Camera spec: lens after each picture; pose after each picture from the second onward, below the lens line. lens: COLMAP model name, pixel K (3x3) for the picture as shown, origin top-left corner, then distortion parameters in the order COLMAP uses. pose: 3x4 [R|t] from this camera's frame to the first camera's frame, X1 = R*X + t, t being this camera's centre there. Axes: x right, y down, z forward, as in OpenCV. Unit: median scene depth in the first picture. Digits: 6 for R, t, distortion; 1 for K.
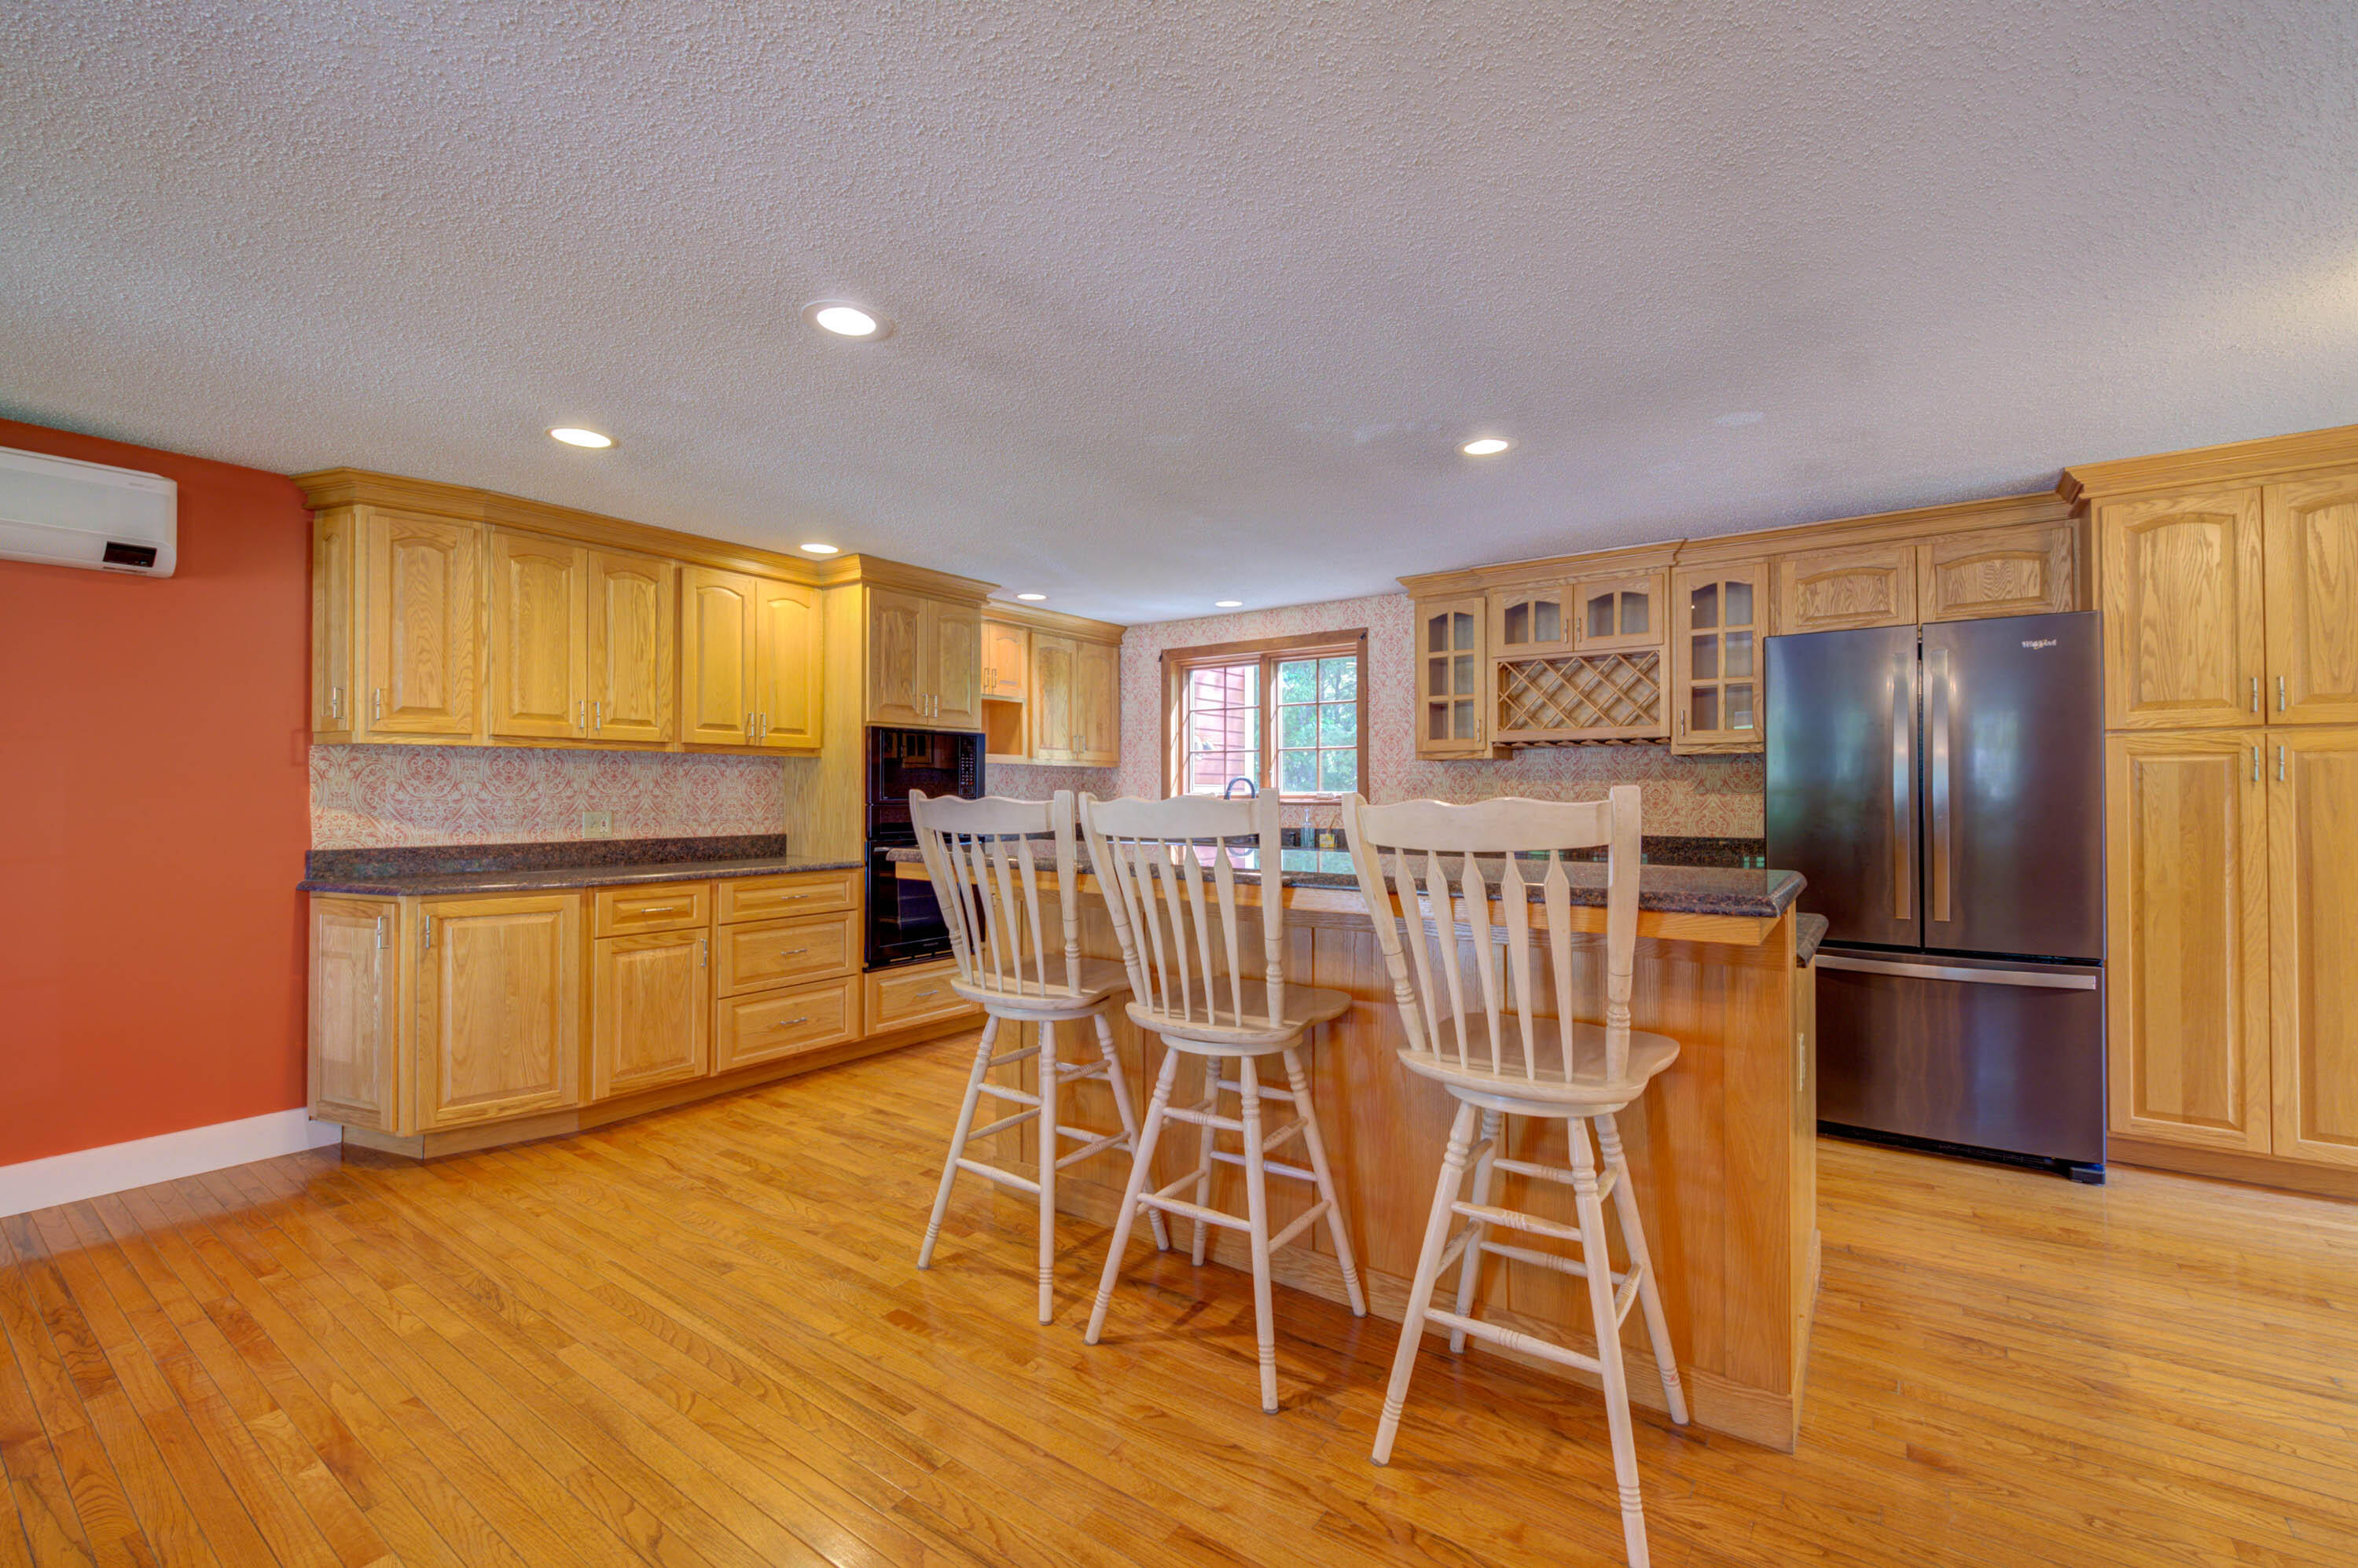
lens RADIAL K [[989.3, 0, 1176.6], [0, 989.3, 780.2], [0, 0, 1]] dist [0.006663, -0.004983]
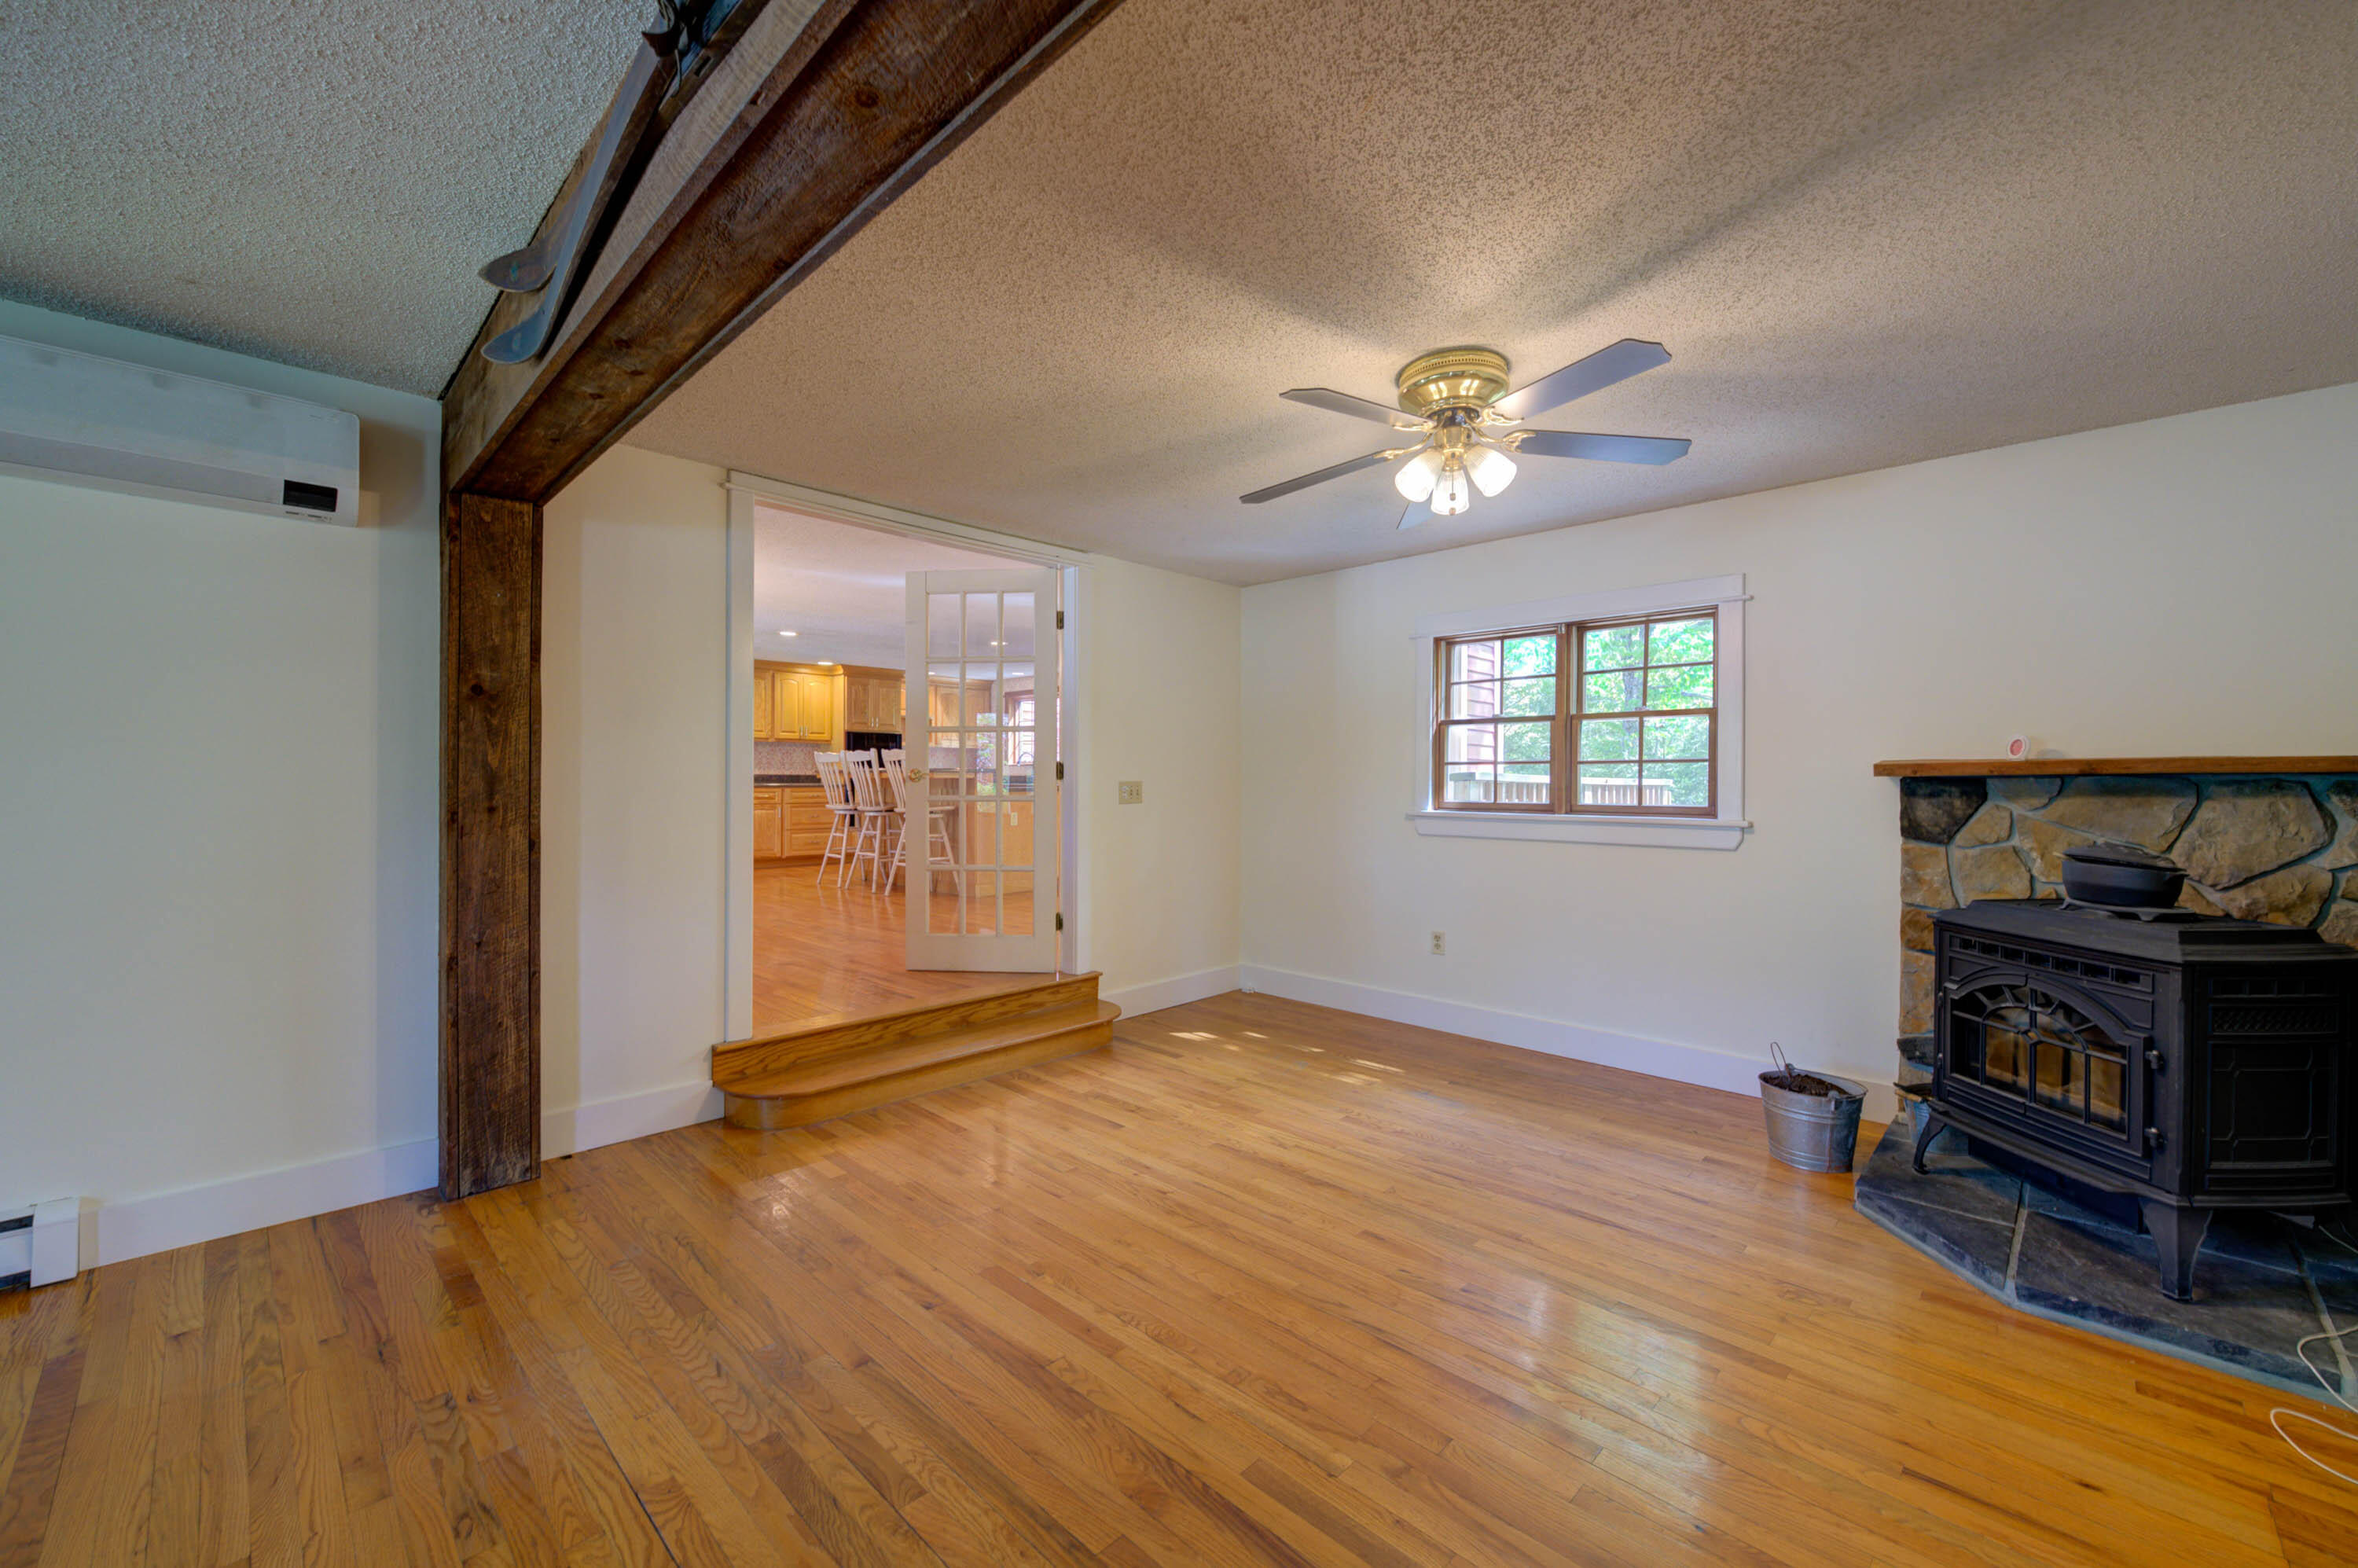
lens RADIAL K [[932.8, 0, 1178.6], [0, 932.8, 782.0], [0, 0, 1]] dist [0.002025, -0.002793]
pose [[0.989329, 0.002632, -0.145678, 1.078815], [-0.000908, 0.999929, 0.011896, 0.057339], [0.145699, -0.011637, 0.989260, -1.525809]]
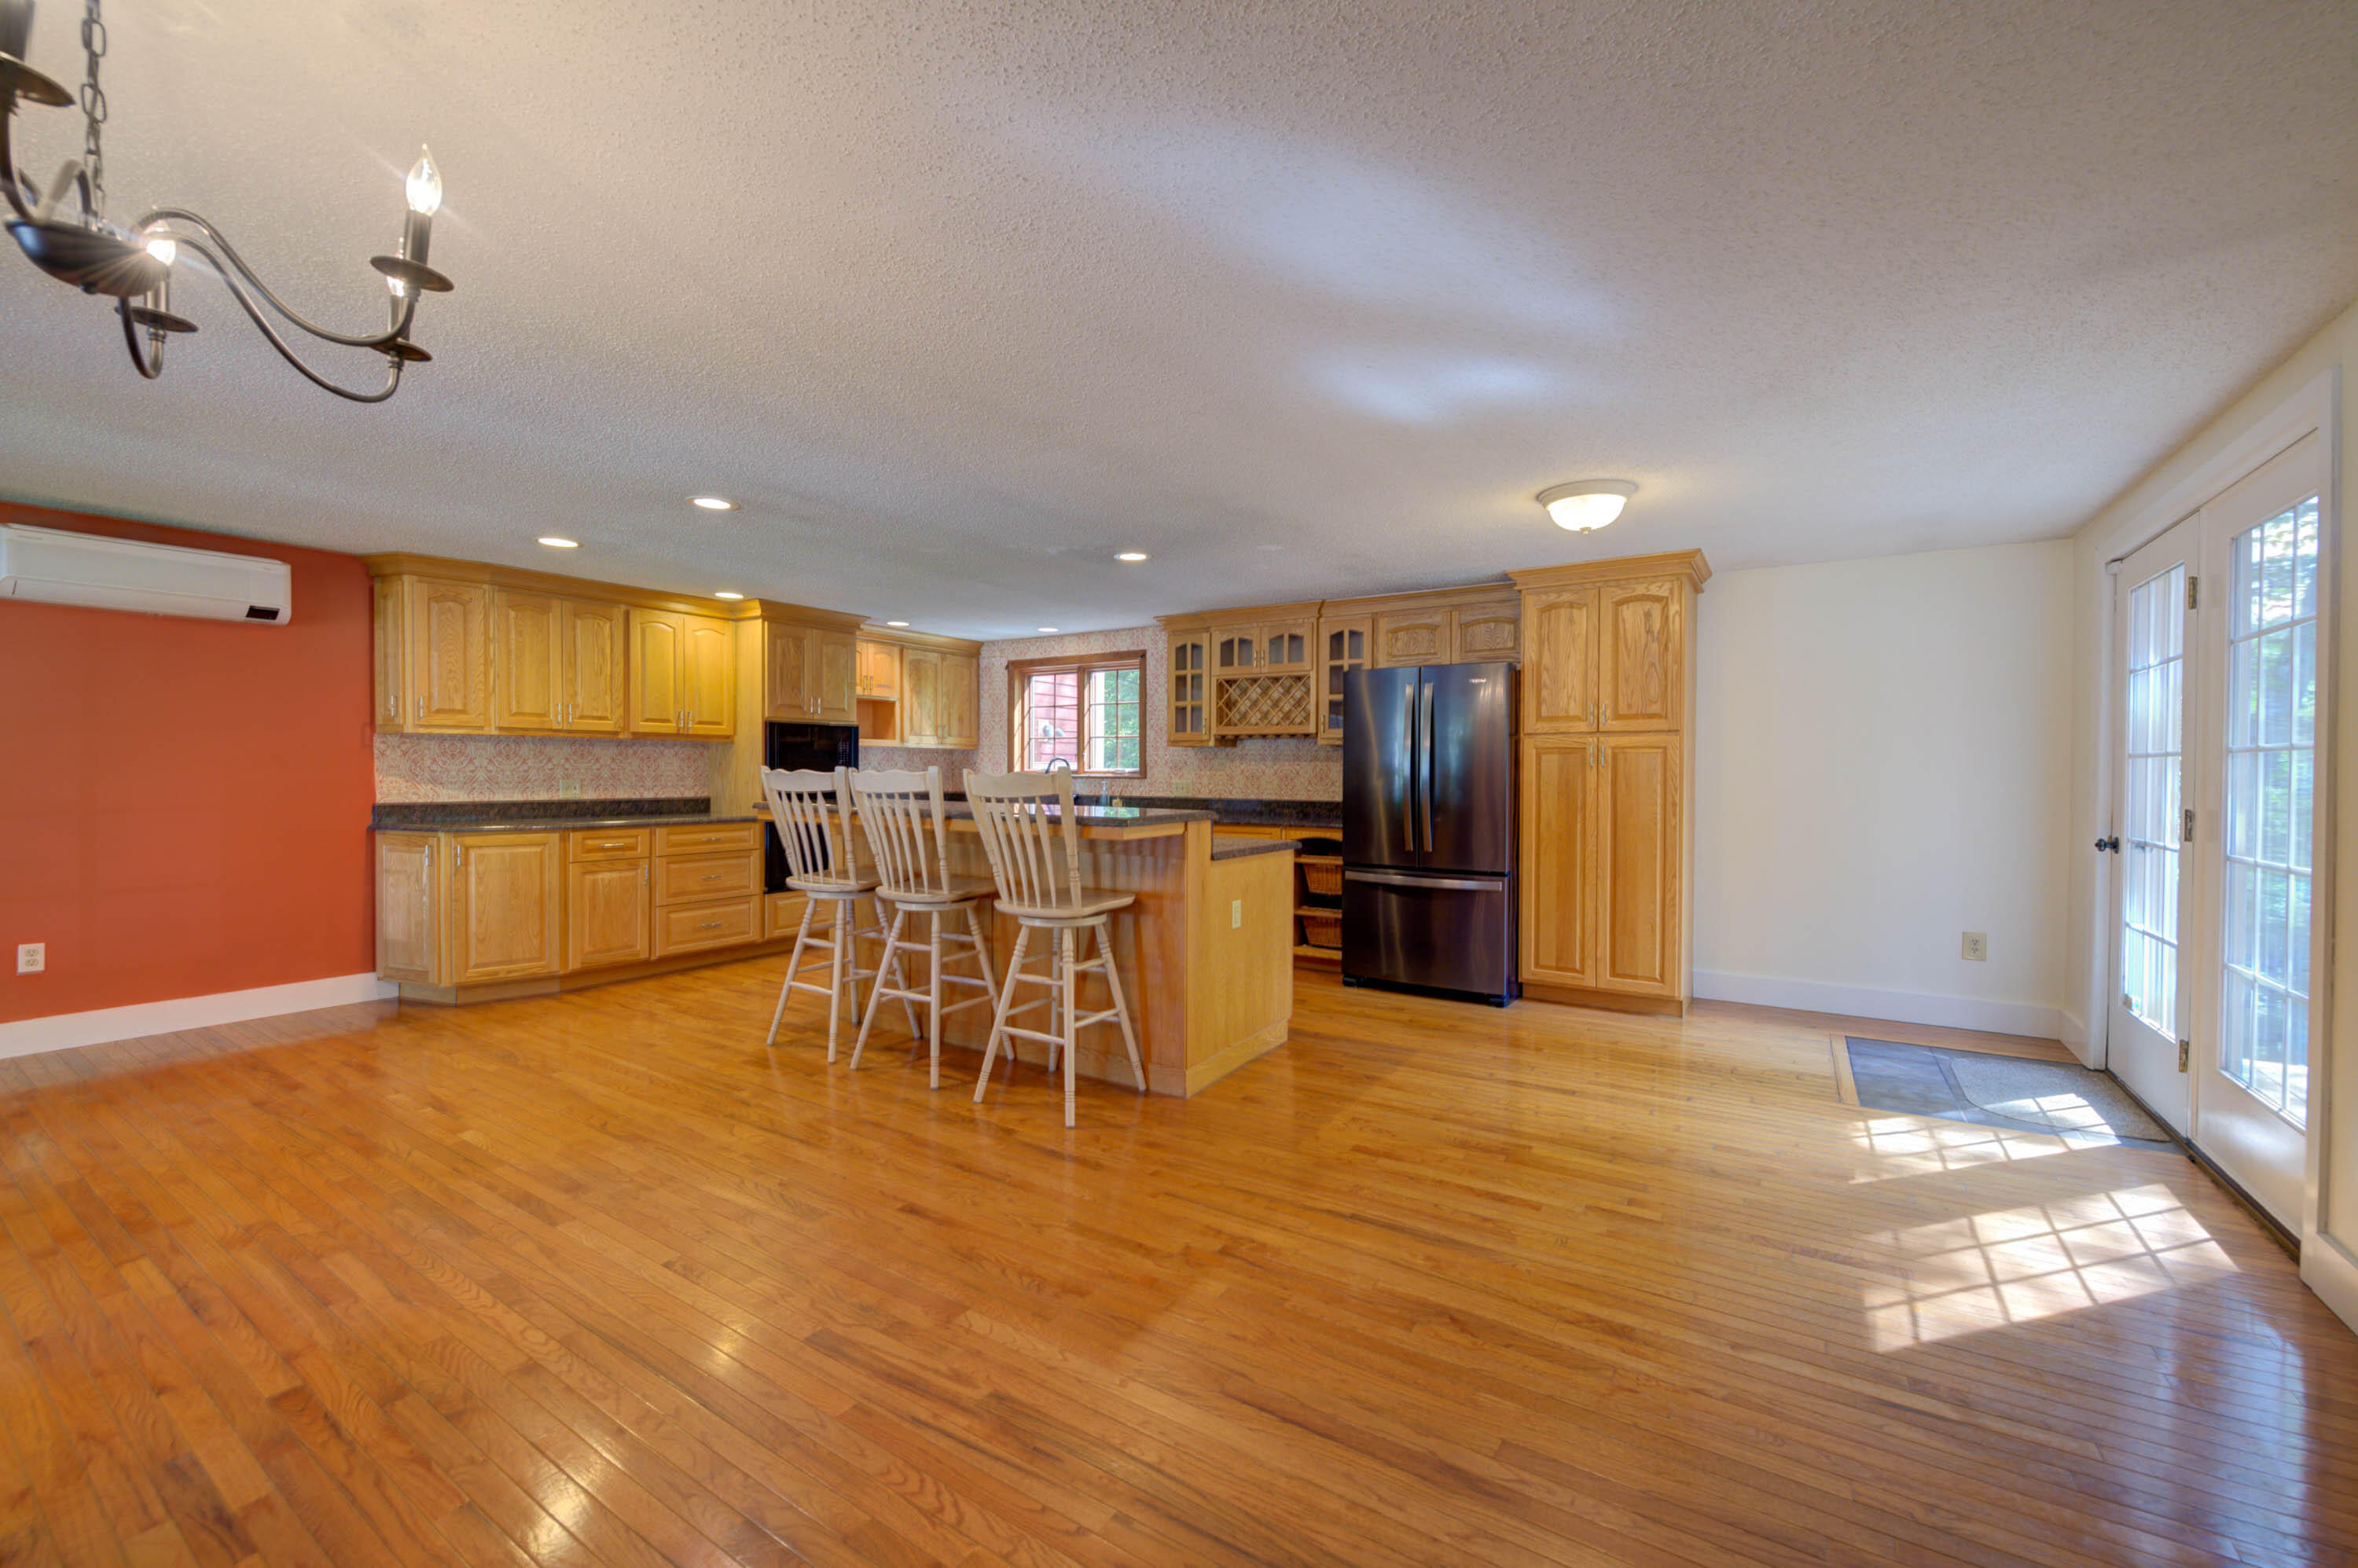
lens RADIAL K [[932.8, 0, 1178.6], [0, 932.8, 782.0], [0, 0, 1]] dist [0.002025, -0.002793]
pose [[0.998749, 0.005338, 0.049710, 0.257213], [-0.006641, 0.999638, 0.026082, -0.006396], [-0.049553, -0.026380, 0.998423, -0.443271]]
